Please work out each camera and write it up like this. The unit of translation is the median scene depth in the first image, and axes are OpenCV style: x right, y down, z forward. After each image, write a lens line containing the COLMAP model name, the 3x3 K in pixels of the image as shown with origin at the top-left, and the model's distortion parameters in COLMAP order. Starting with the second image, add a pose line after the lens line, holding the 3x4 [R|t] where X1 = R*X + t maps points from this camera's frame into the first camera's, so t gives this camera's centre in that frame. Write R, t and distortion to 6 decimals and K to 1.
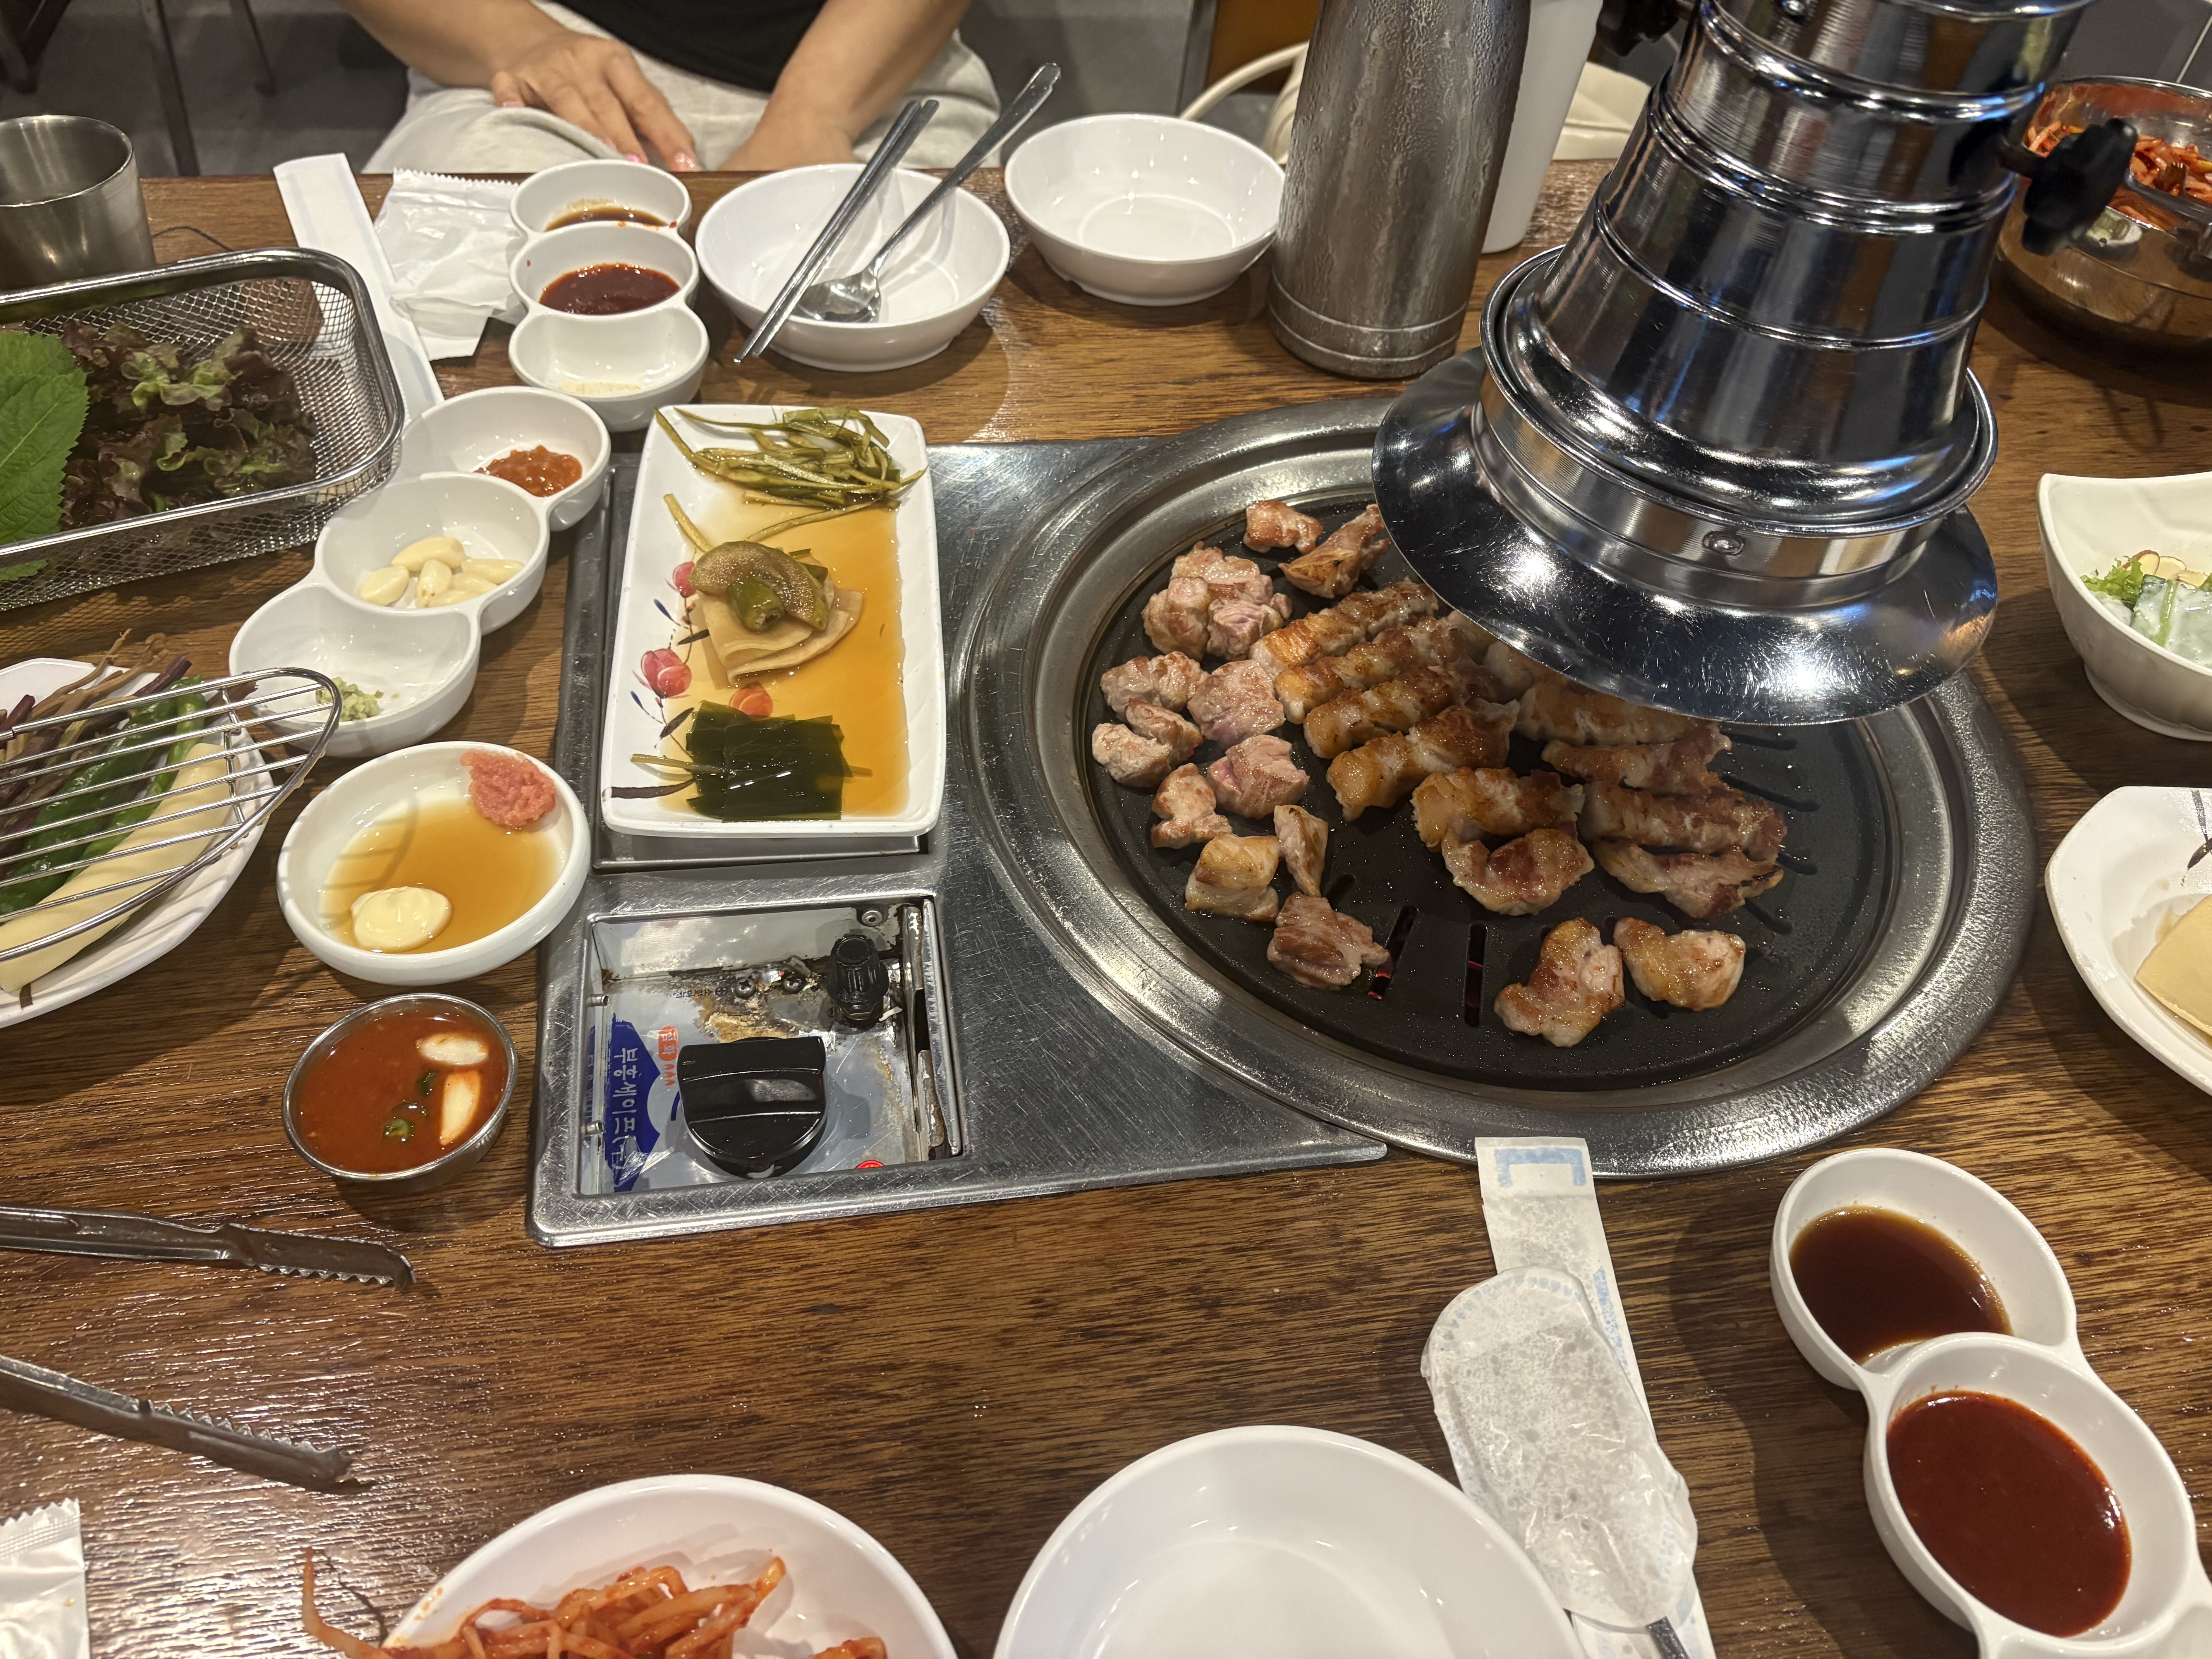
lens RADIAL K [[1811.7, 0, 1106.0], [0, 1811.7, 829.5], [0, 0, 1]] dist [0.123162, -0.327273]
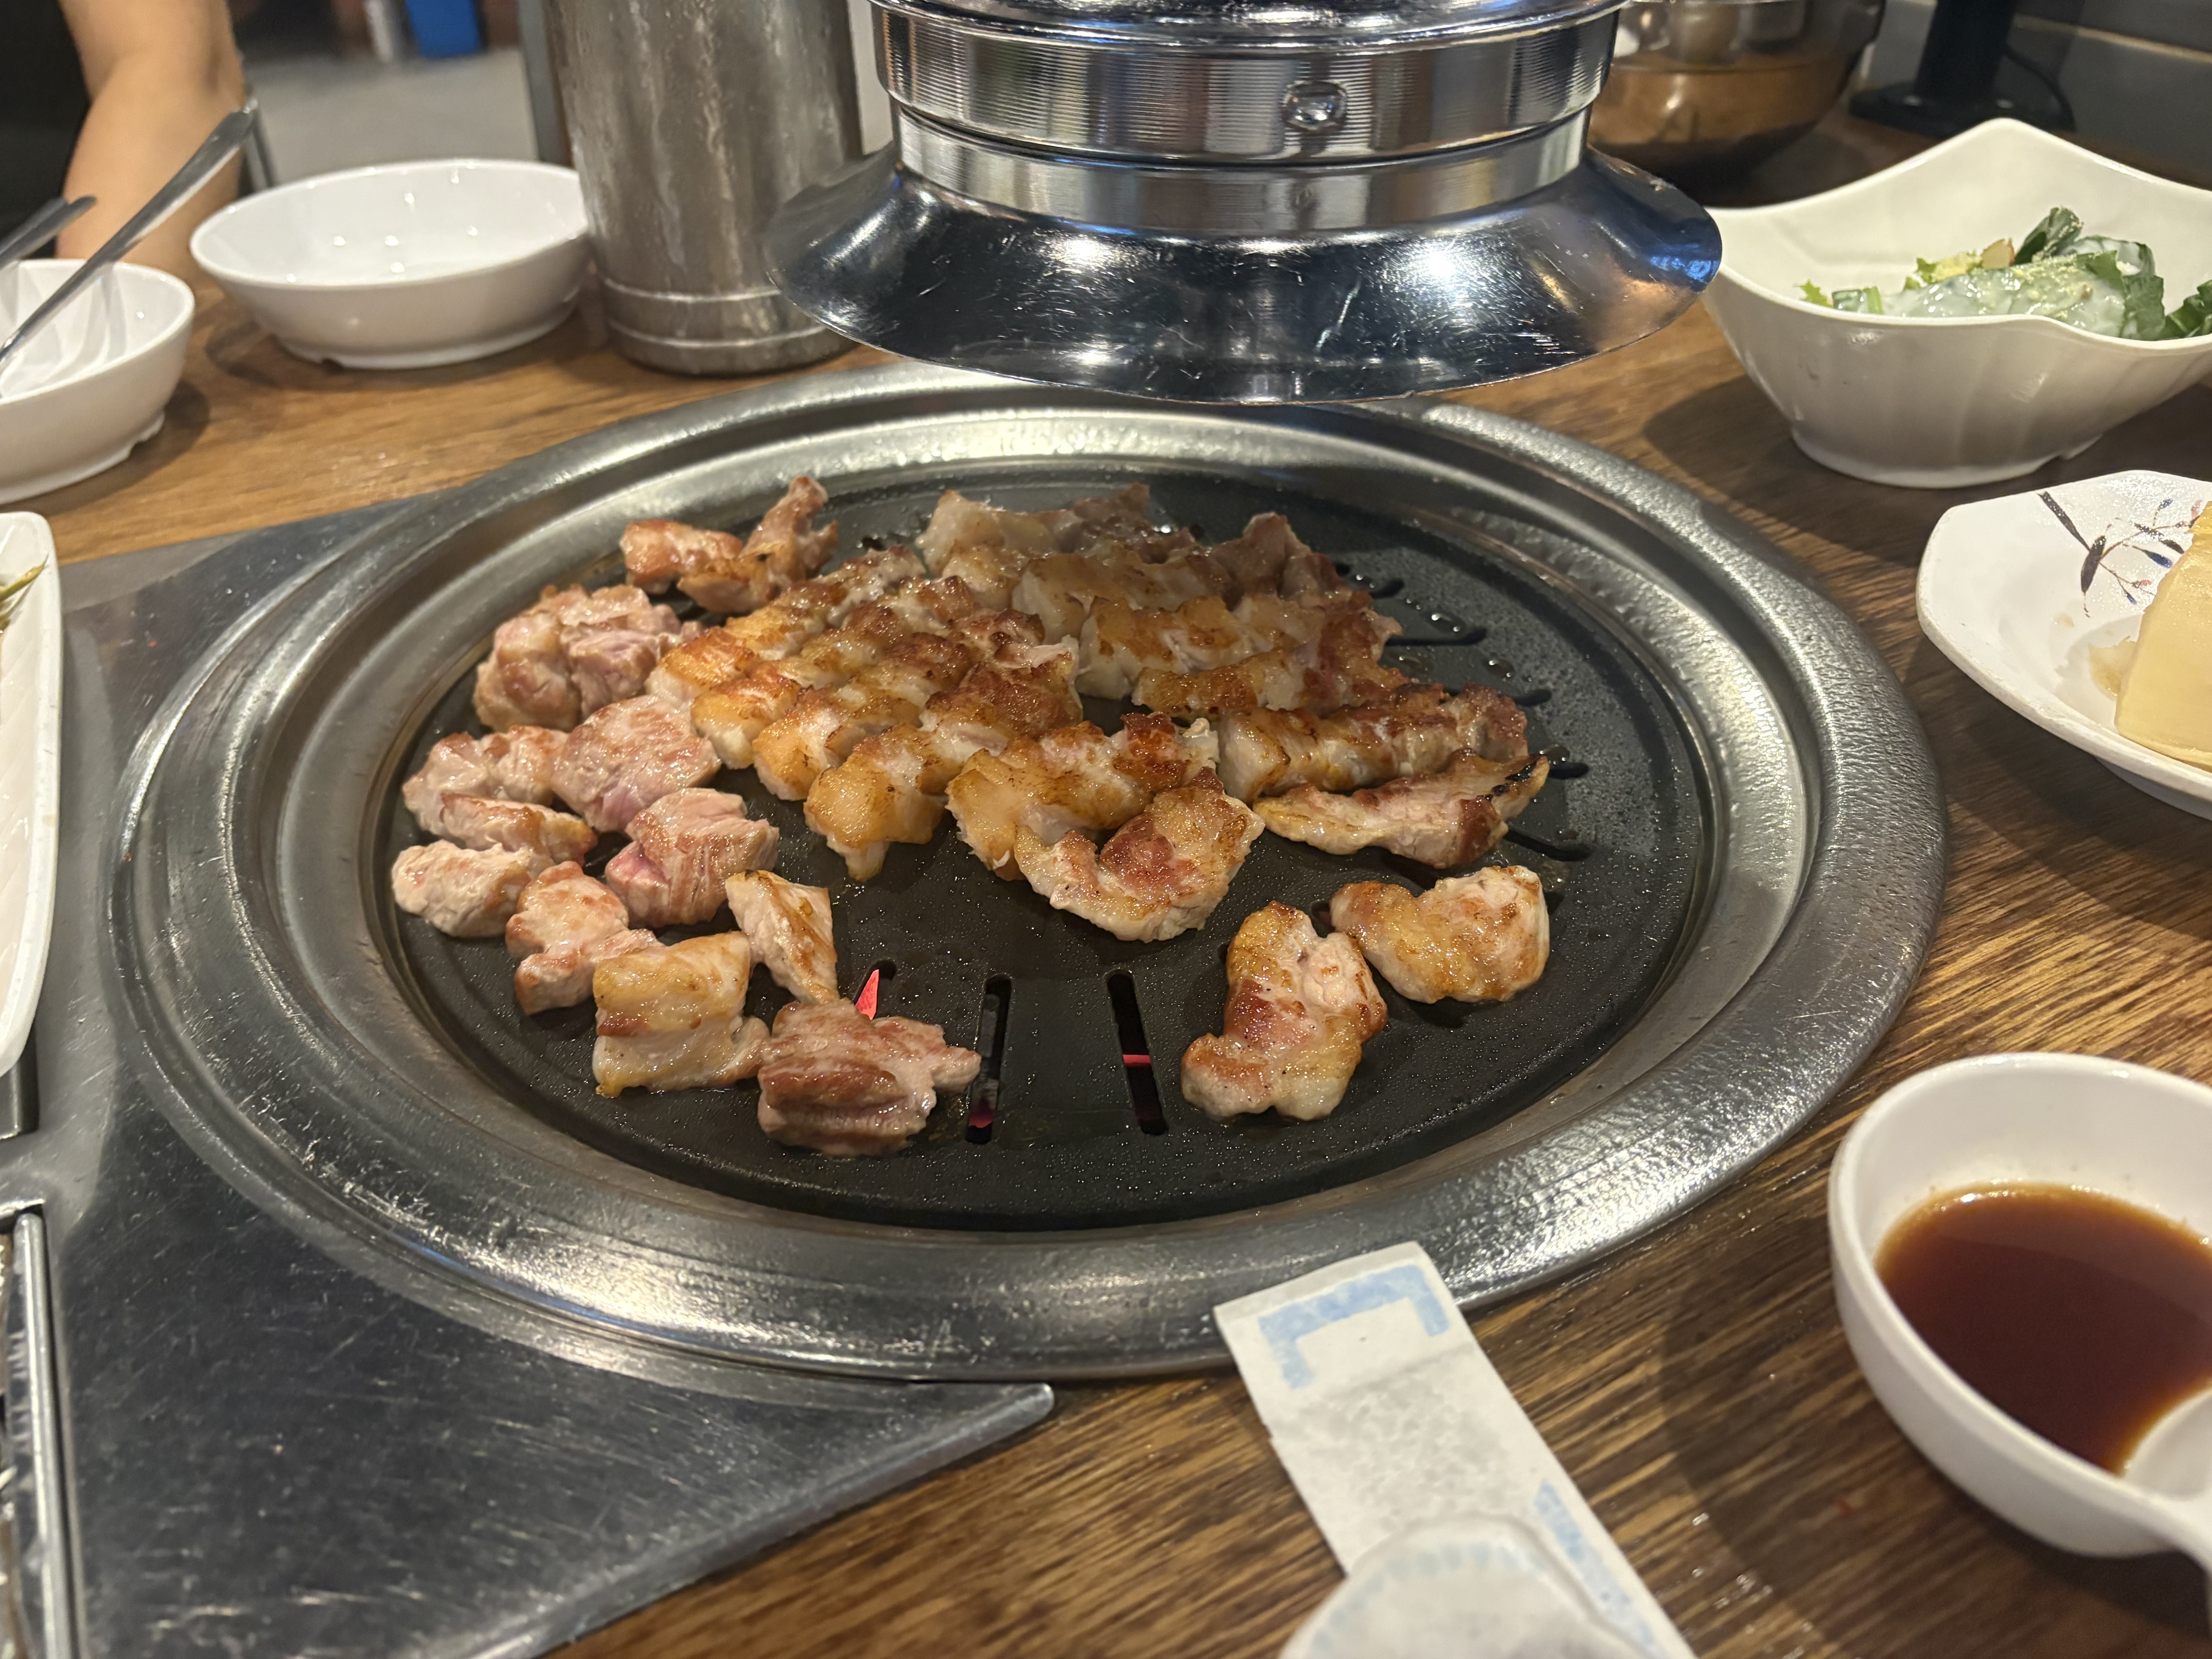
lens RADIAL K [[1811.7, 0, 1106.0], [0, 1811.7, 829.5], [0, 0, 1]] dist [0.123162, -0.327273]
pose [[0.939873, -0.264926, 0.215529, 0.087881], [0.301582, 0.939965, -0.159733, 0.100060], [-0.160272, 0.215129, 0.963345, 0.428664]]
